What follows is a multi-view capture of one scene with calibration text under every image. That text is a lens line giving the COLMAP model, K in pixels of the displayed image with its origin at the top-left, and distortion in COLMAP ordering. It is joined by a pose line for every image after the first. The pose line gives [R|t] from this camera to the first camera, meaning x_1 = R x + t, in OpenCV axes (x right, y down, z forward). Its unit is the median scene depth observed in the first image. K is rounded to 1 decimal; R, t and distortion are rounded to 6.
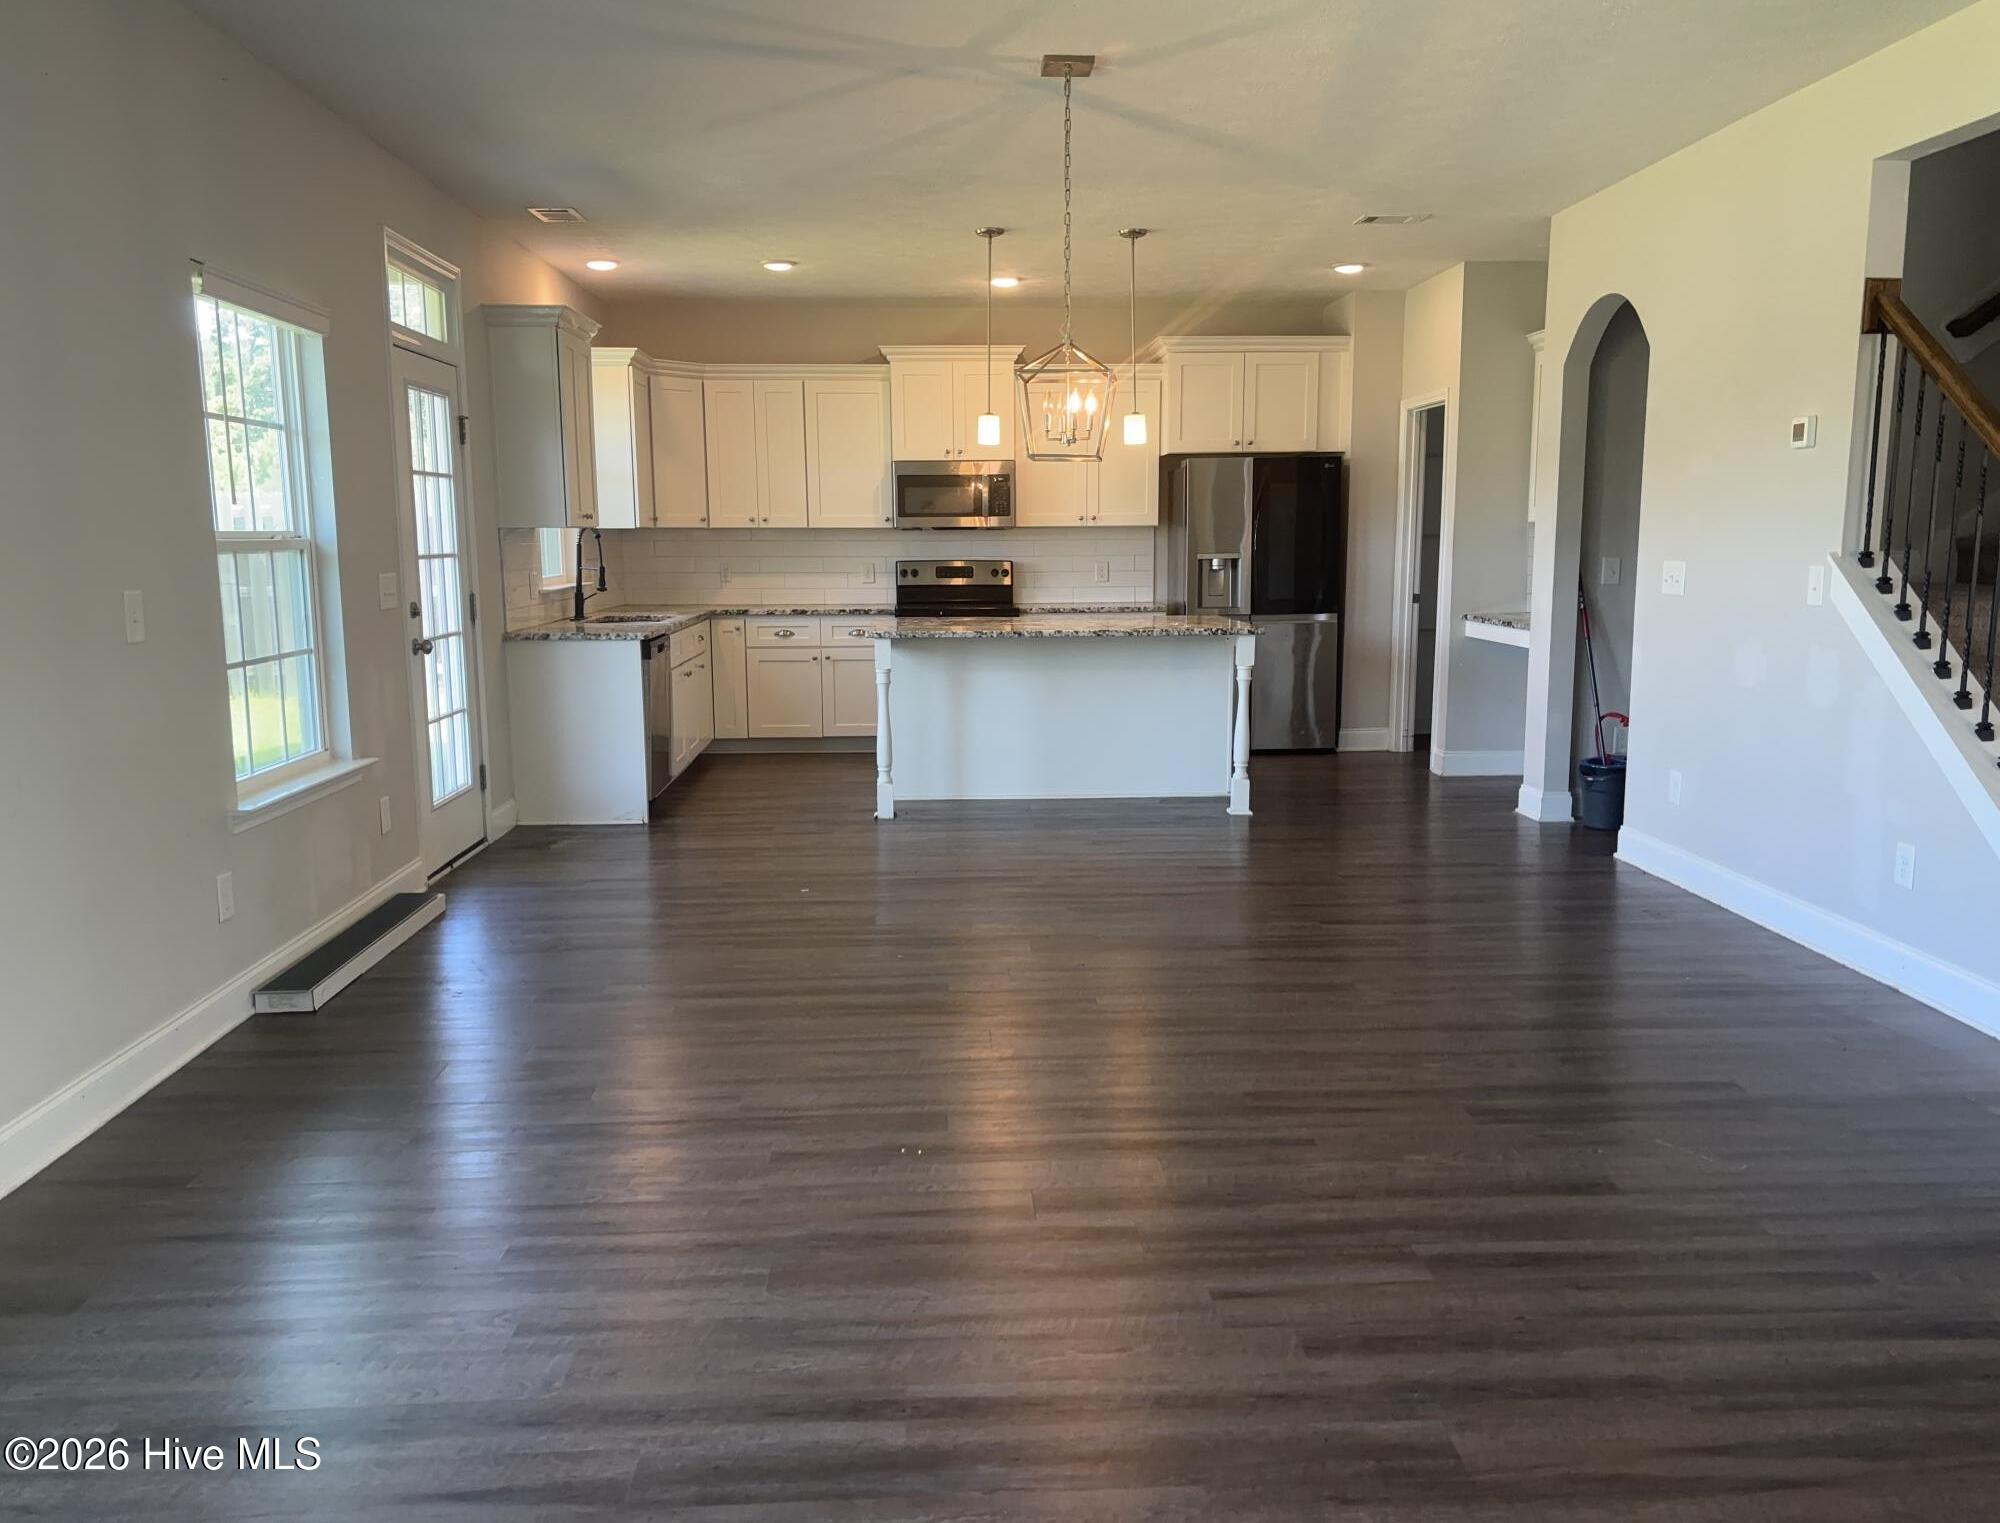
lens RADIAL K [[1535.9, 0, 999.5], [0, 1535.9, 766.4], [0, 0, 1]] dist [0.064610, 0.000074]
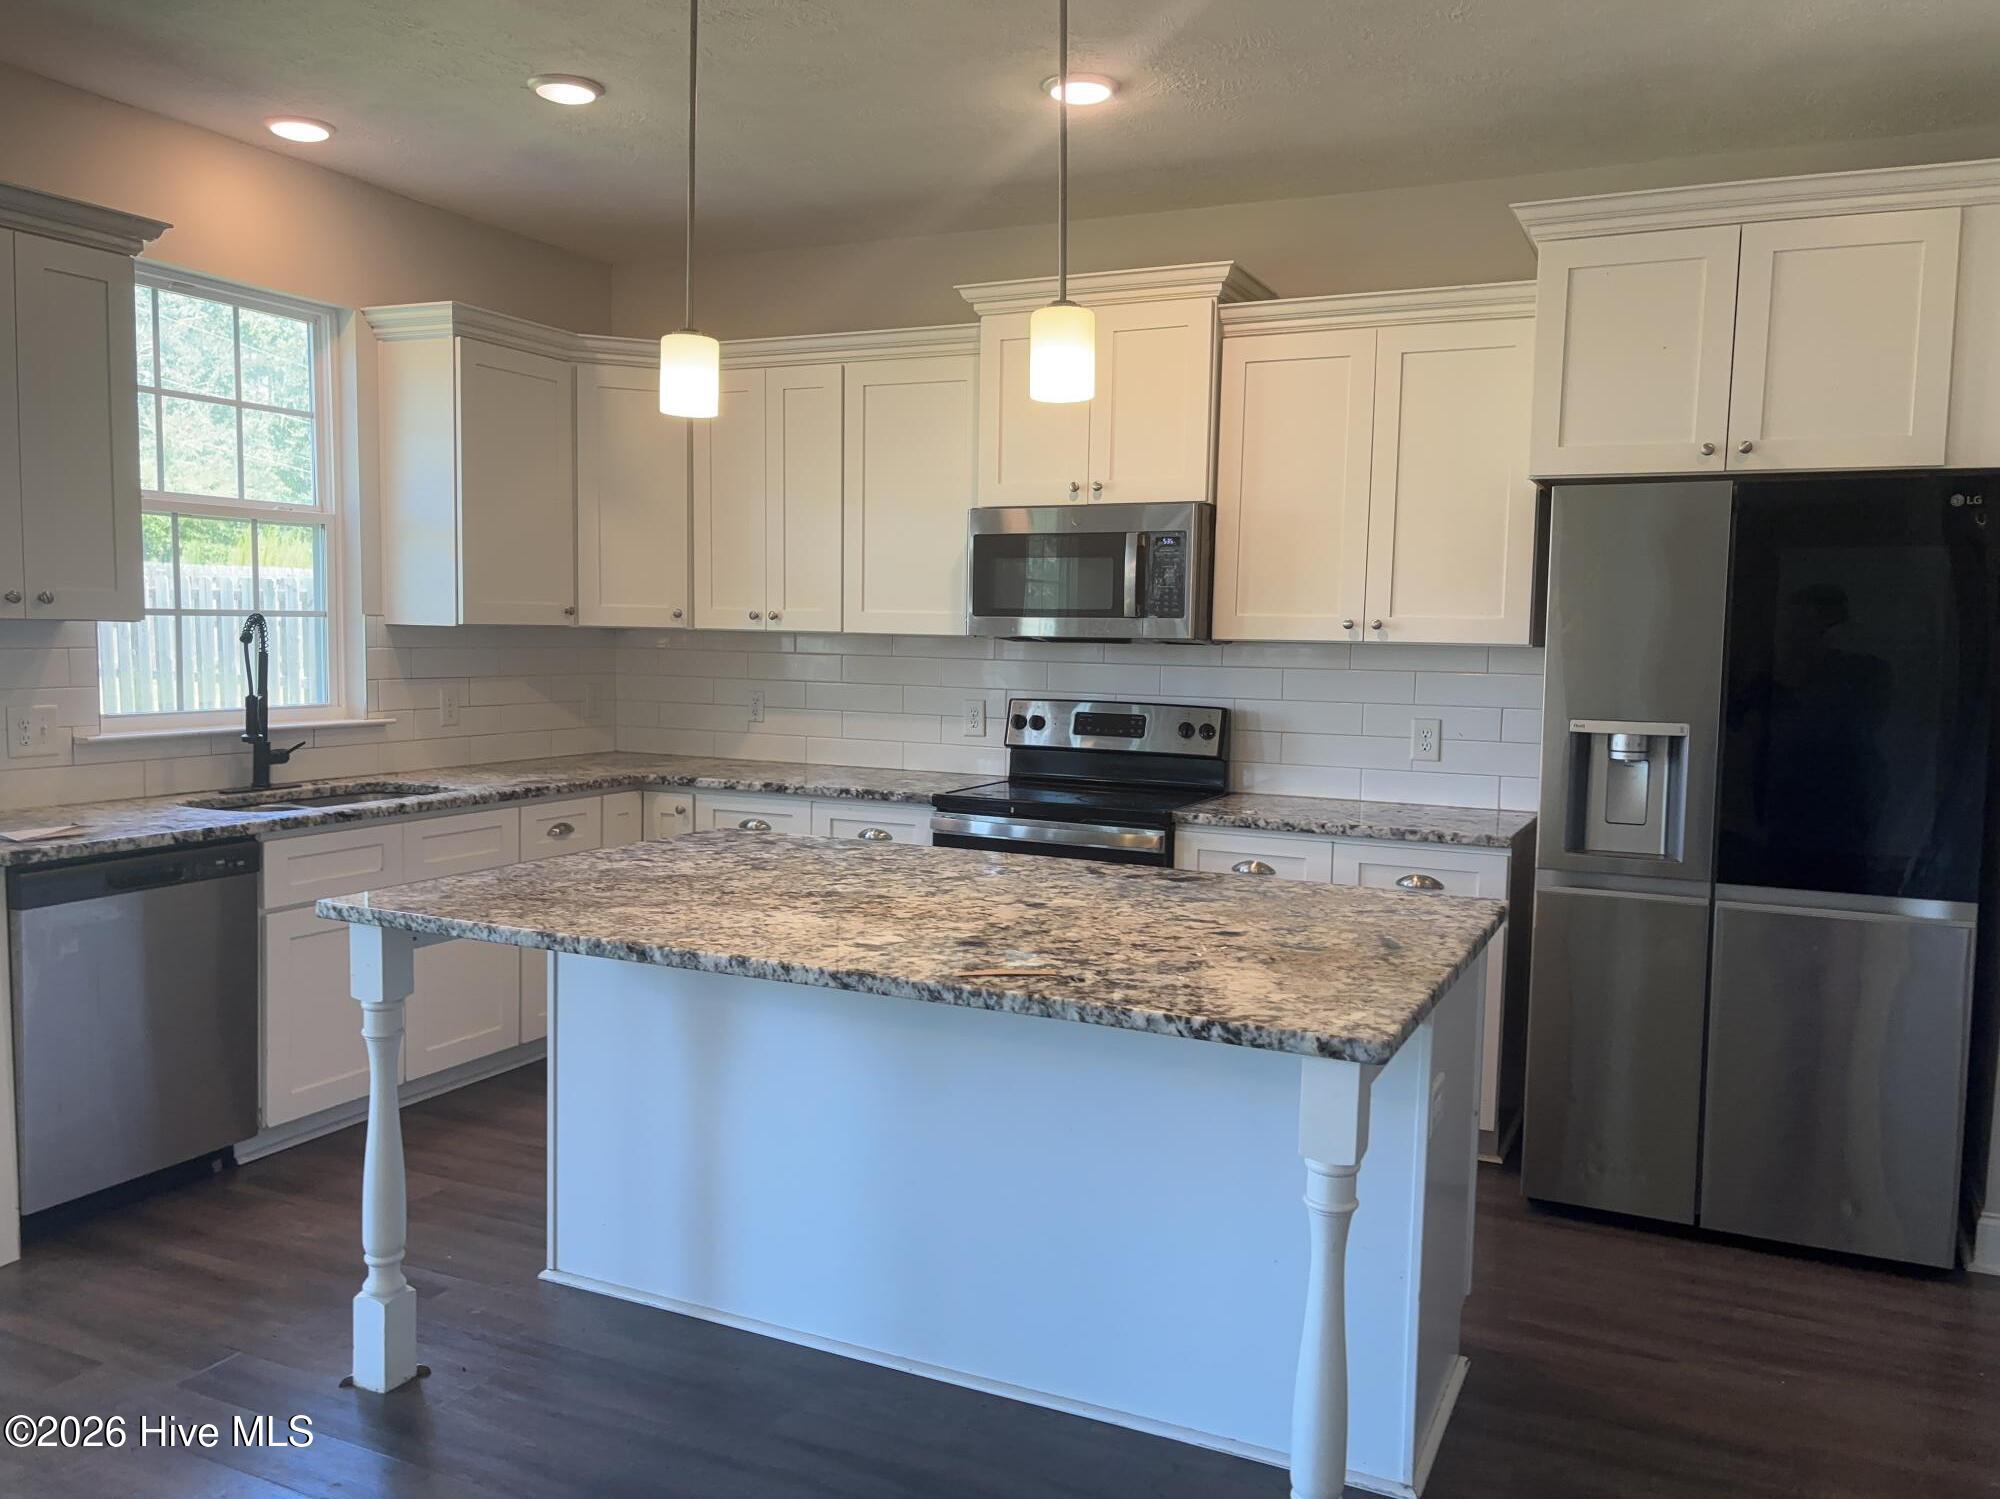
lens RADIAL K [[1516.1, 0, 1003.0], [0, 1516.1, 747.5], [0, 0, 1]] dist [0.040111, -0.001217]
pose [[0.886169, 0.060212, -0.459433, 0.177697], [-0.094000, 0.994265, -0.051004, -0.094490], [0.453727, 0.088385, 0.886747, 0.566846]]
